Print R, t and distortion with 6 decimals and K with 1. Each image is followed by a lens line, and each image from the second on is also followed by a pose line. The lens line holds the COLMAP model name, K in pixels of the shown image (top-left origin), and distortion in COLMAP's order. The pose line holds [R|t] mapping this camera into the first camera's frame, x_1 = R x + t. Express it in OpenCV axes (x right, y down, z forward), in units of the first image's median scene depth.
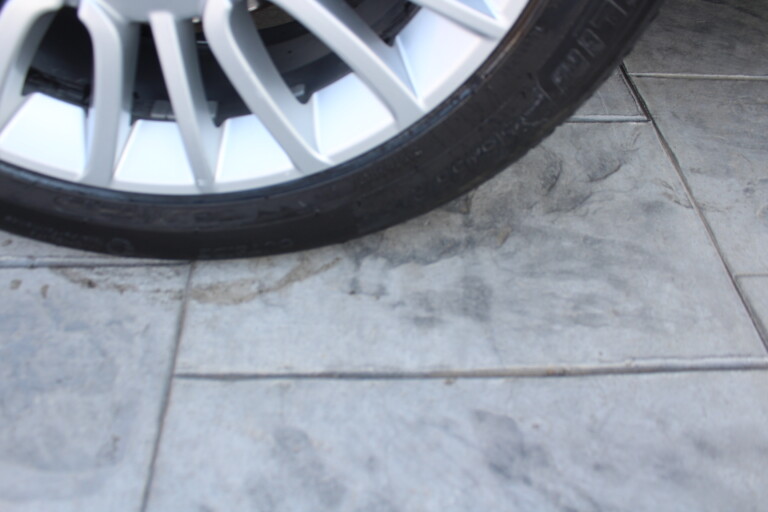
lens RADIAL K [[632.9, 0, 384.0], [0, 632.9, 256.0], [0, 0, 1]] dist [-0.168433, 0.153332]
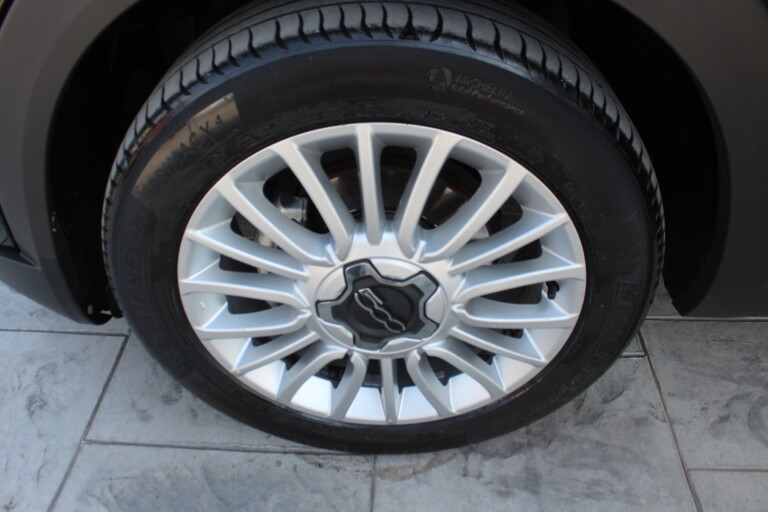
lens RADIAL K [[632.9, 0, 384.0], [0, 632.9, 256.0], [0, 0, 1]] dist [-0.168433, 0.153332]
pose [[0.994693, 0.010776, -0.102324, -0.099349], [-0.025534, 0.989243, -0.144037, -0.291124], [0.099671, 0.145886, 0.984268, -0.841988]]
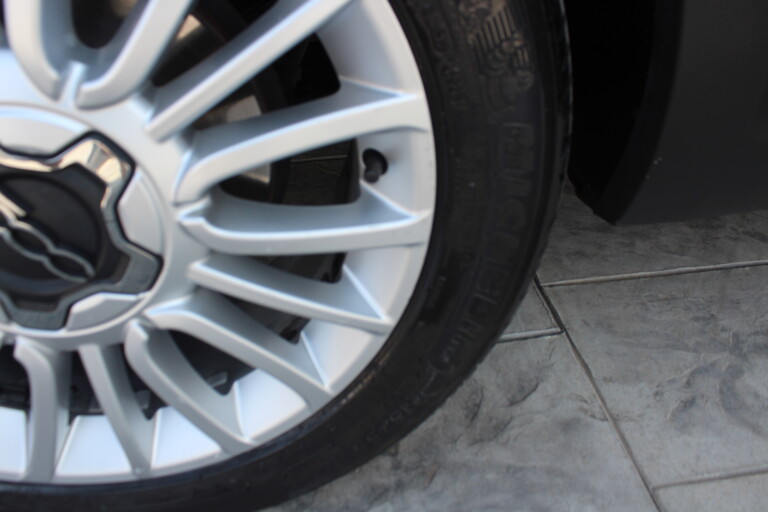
lens RADIAL K [[632.9, 0, 384.0], [0, 632.9, 256.0], [0, 0, 1]] dist [-0.168433, 0.153332]
pose [[0.994140, -0.093696, 0.053905, 0.093141], [0.103904, 0.965820, -0.237476, -0.154752], [-0.029812, 0.241686, 0.969897, -0.111012]]
